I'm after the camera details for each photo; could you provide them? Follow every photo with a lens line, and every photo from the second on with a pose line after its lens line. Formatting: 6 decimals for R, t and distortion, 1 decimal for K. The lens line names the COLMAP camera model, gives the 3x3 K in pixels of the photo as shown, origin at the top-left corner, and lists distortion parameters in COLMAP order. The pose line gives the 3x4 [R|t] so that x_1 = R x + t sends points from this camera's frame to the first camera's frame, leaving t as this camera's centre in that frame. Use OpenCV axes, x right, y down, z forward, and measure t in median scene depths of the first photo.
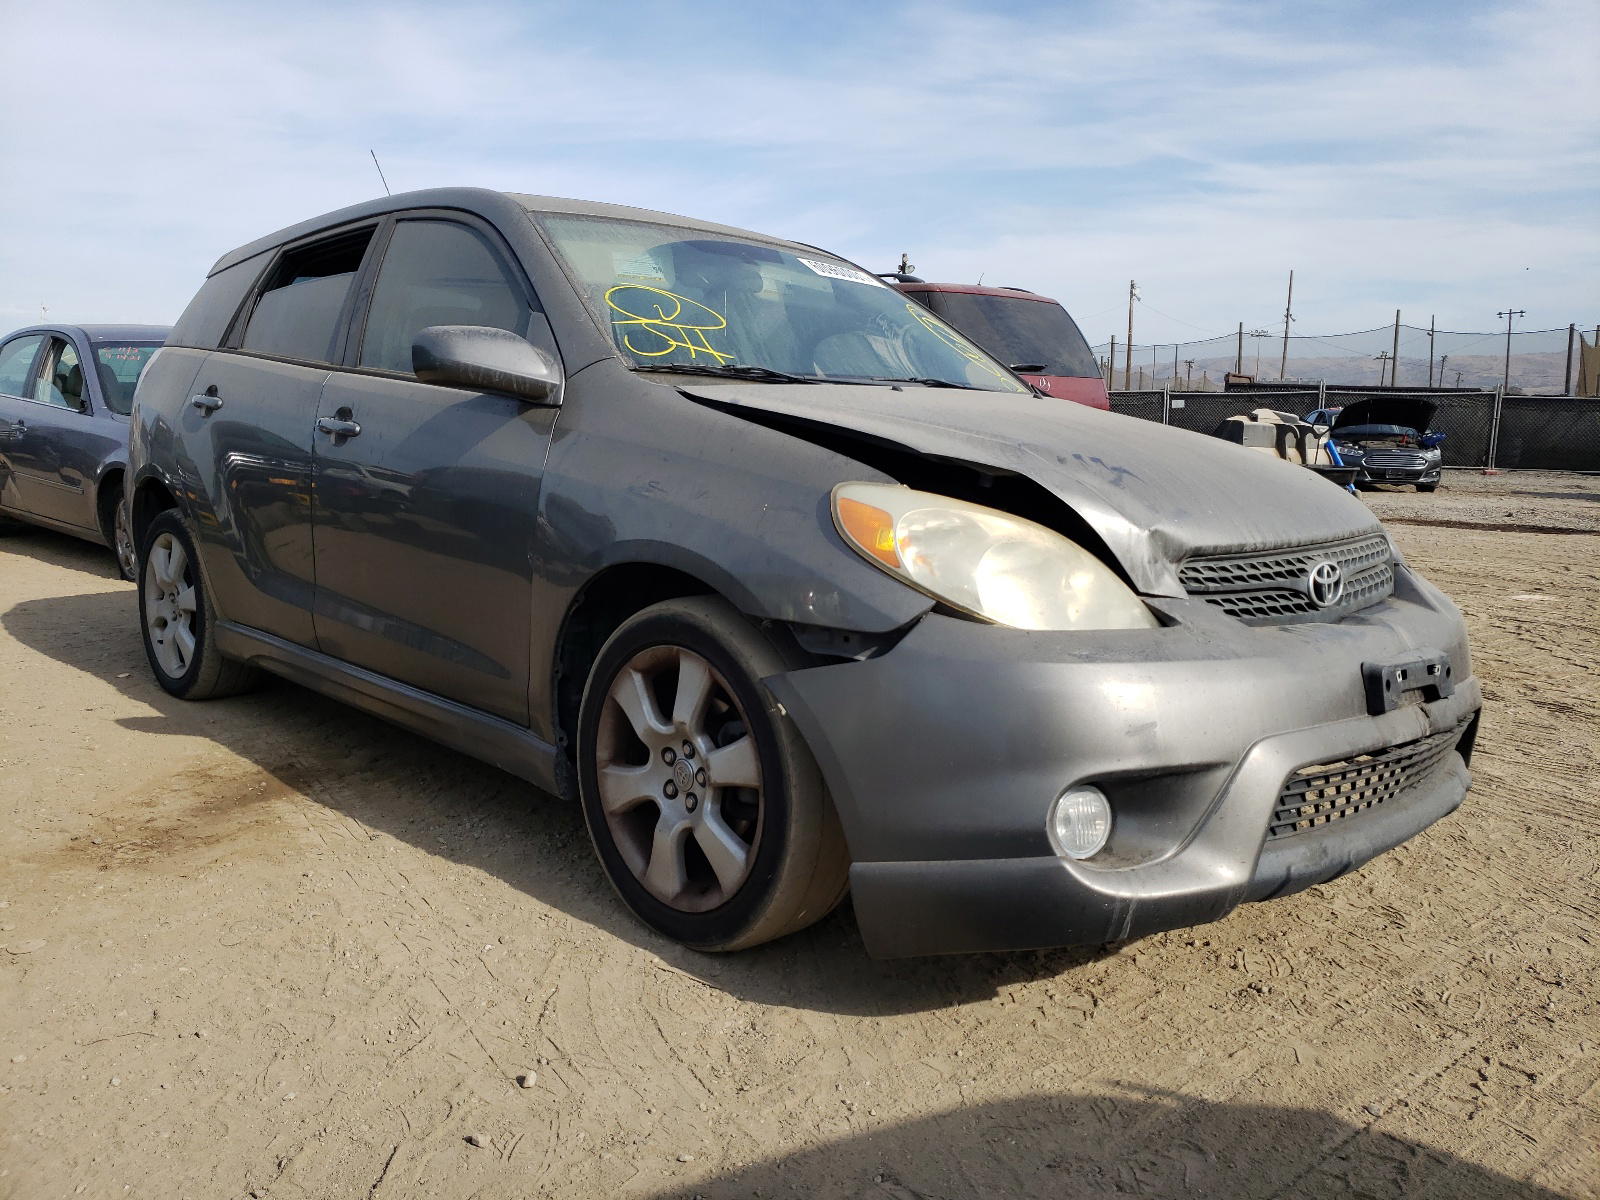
lens RADIAL K [[1250.8, 0, 800.0], [0, 1250.8, 600.0], [0, 0, 1]] dist [0.006094, 0.036916]
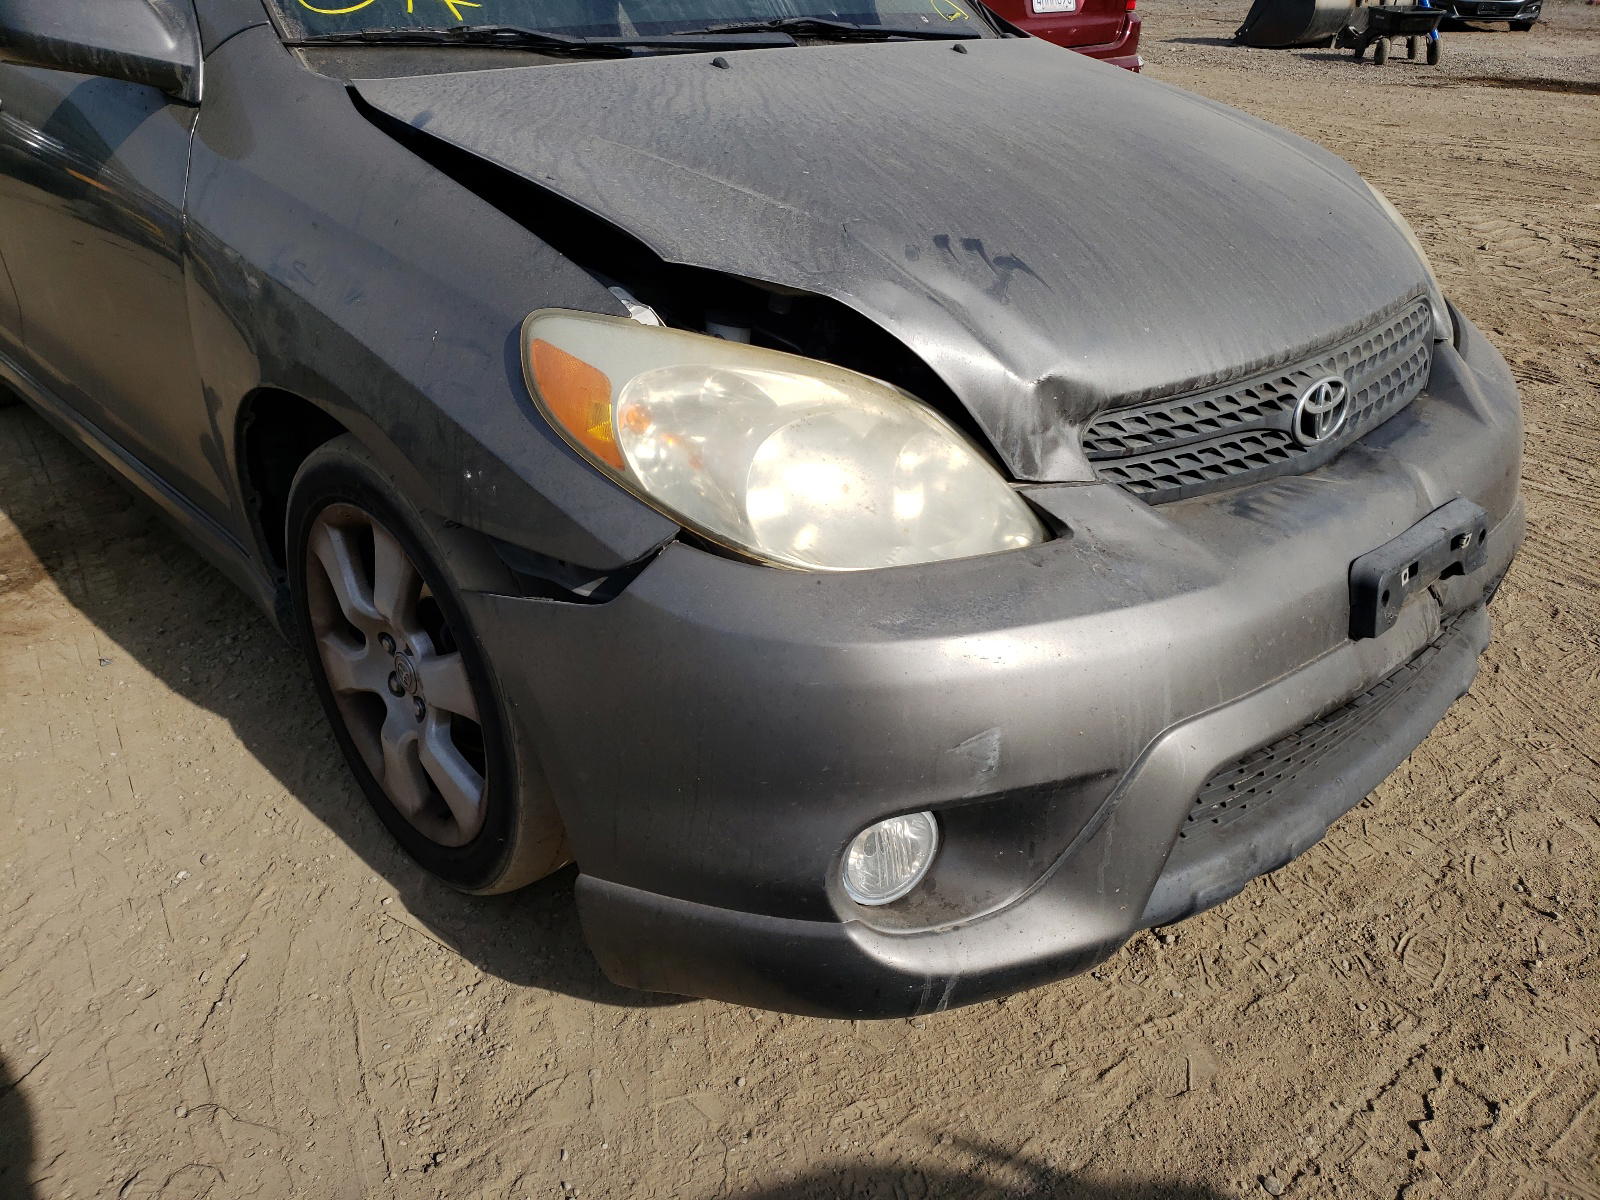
lens RADIAL K [[1250.8, 0, 800.0], [0, 1250.8, 600.0], [0, 0, 1]] dist [0.006094, 0.036916]
pose [[0.999826, -0.000772, -0.018659, 0.164979], [0.006995, 0.941885, 0.335864, -0.157576], [0.017315, -0.335936, 0.941726, 0.355048]]
